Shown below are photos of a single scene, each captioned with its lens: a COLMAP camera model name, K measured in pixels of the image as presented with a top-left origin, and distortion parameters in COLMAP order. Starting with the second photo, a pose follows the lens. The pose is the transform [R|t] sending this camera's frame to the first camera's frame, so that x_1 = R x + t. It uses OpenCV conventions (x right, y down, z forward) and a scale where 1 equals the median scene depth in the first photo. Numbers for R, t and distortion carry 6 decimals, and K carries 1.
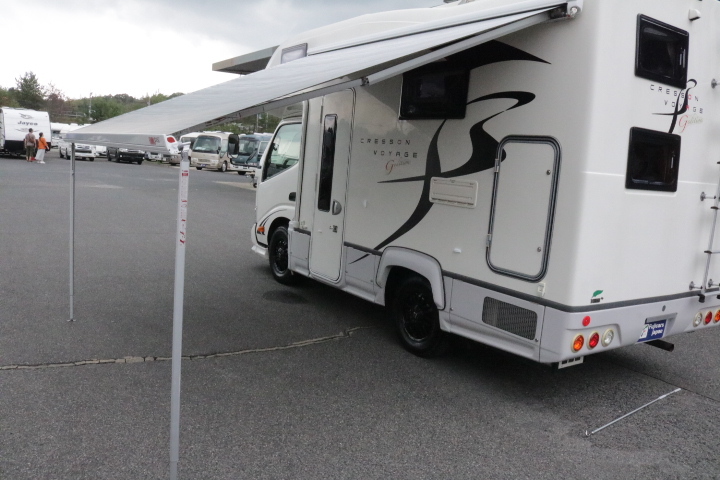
lens RADIAL K [[595.0, 0, 354.8], [0, 595.0, 244.1], [0, 0, 1]] dist [-0.130475, 0.086524]
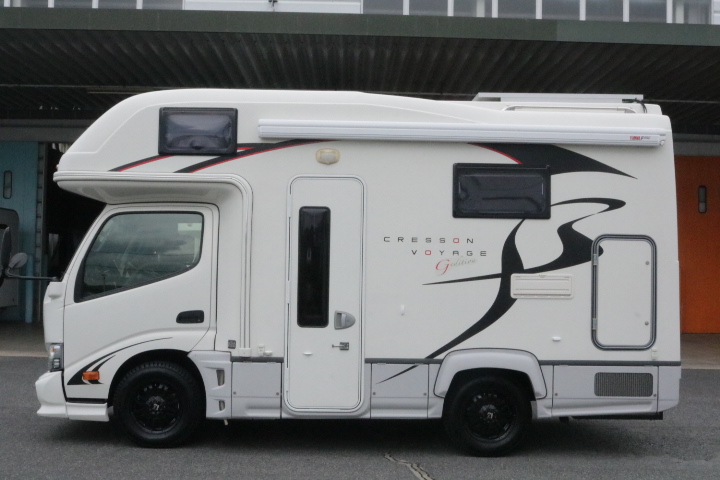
lens RADIAL K [[903.0, 0, 360.2], [0, 903.0, 246.0], [0, 0, 1]] dist [-0.084855, 0.000000]
pose [[0.536116, -0.039978, 0.843197, -1.432257], [0.144873, 0.988415, -0.045249, -0.137825], [-0.831619, 0.146415, 0.535697, 0.397490]]
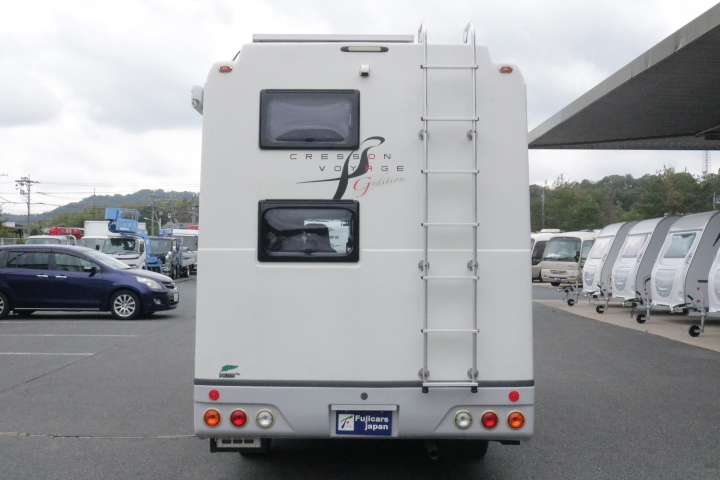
lens RADIAL K [[903.0, 0, 359.7], [0, 903.0, 243.6], [0, 0, 1]] dist [-0.084855, 0.000000]
pose [[0.835382, -0.074618, -0.544581, 1.244246], [-0.022880, 0.985164, -0.170084, 0.112221], [0.549193, 0.154545, 0.821281, -0.146895]]
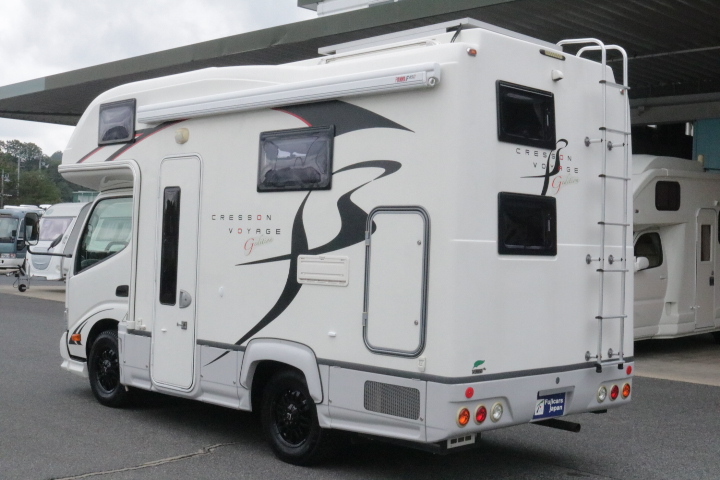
lens RADIAL K [[965.9, 0, 360.4], [0, 965.9, 243.3], [0, 0, 1]] dist [-0.096900, 0.000000]
pose [[0.979441, -0.043336, 0.197019, -0.069320], [0.069803, 0.989127, -0.129441, 0.068474], [-0.189267, 0.140533, 0.971817, -0.462224]]
